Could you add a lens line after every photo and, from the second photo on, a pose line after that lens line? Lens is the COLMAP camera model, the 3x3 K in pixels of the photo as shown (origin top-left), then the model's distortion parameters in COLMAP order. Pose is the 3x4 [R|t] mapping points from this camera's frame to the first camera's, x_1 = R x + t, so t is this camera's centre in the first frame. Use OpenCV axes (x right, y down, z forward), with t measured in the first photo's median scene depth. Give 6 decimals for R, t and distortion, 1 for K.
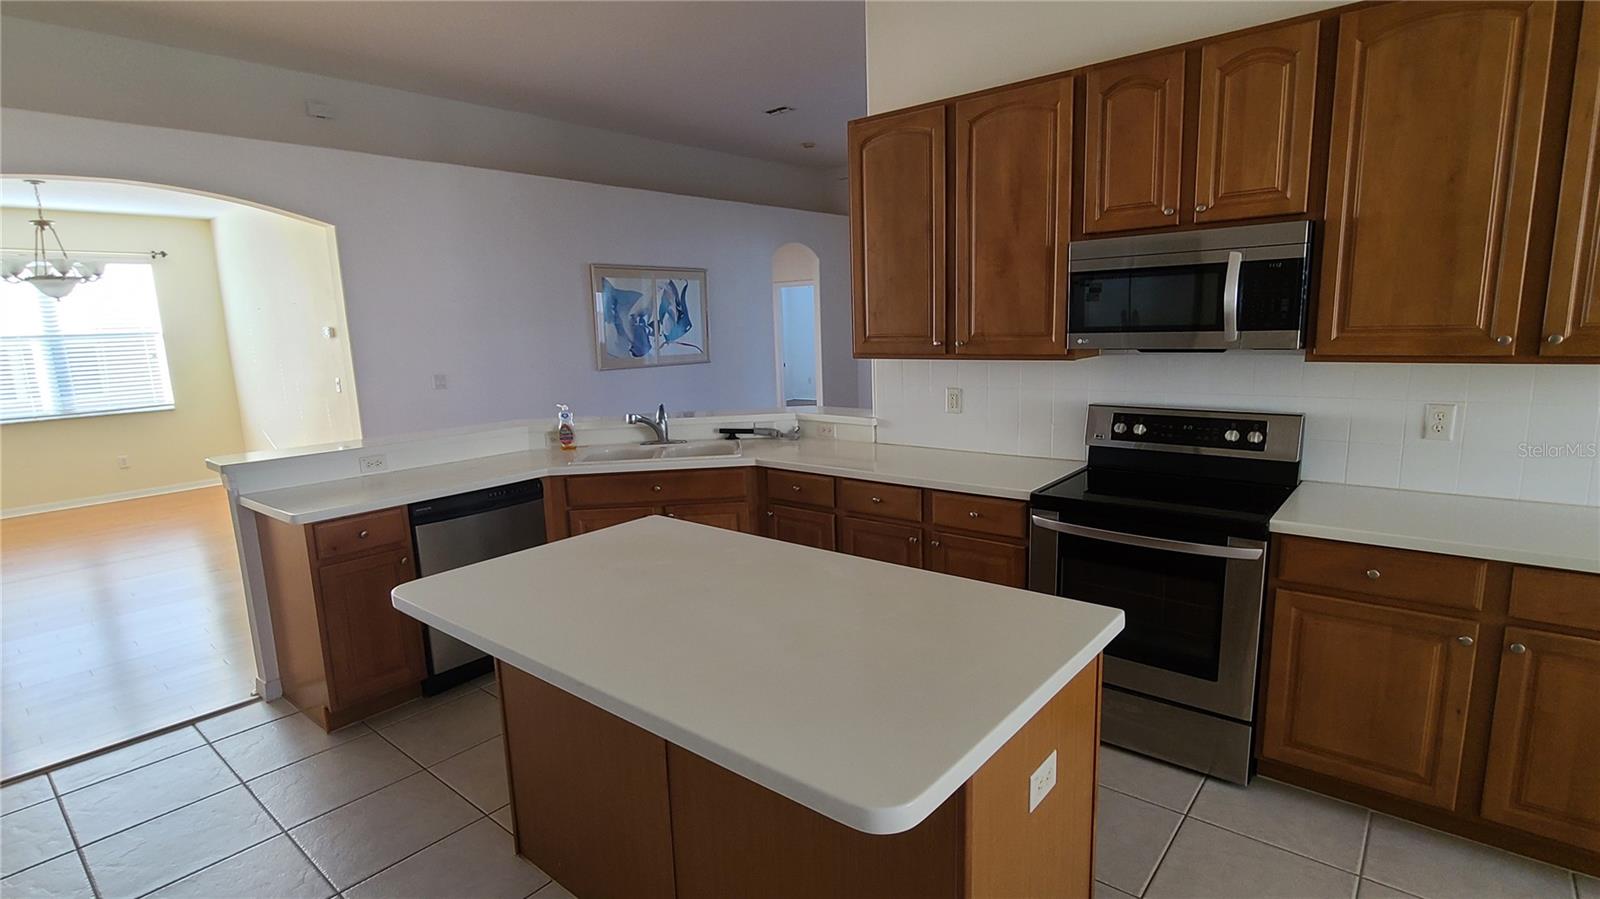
lens RADIAL K [[771.3, 0, 808.7], [0, 771.3, 462.7], [0, 0, 1]] dist [-0.004641, -0.000433]
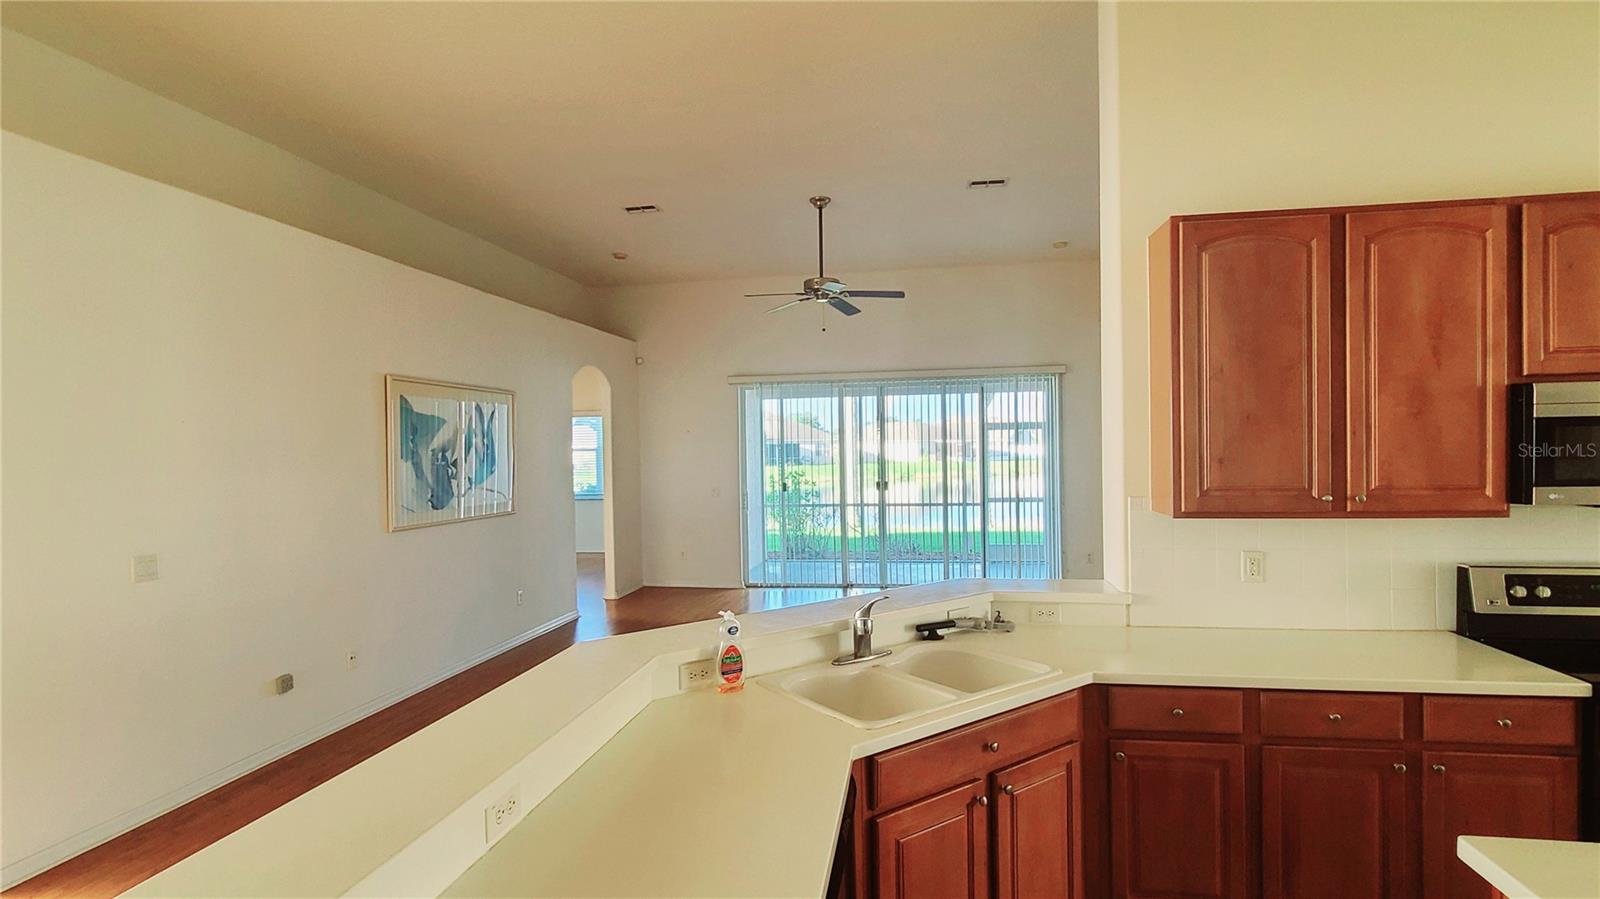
lens RADIAL K [[771.3, 0, 784.3], [0, 771.3, 460.2], [0, 0, 1]] dist [-0.004641, -0.000433]
pose [[0.864394, 0.008661, 0.502741, -0.576041], [0.080511, 0.984567, -0.155390, -0.093858], [-0.496328, 0.174794, 0.850356, 0.488097]]
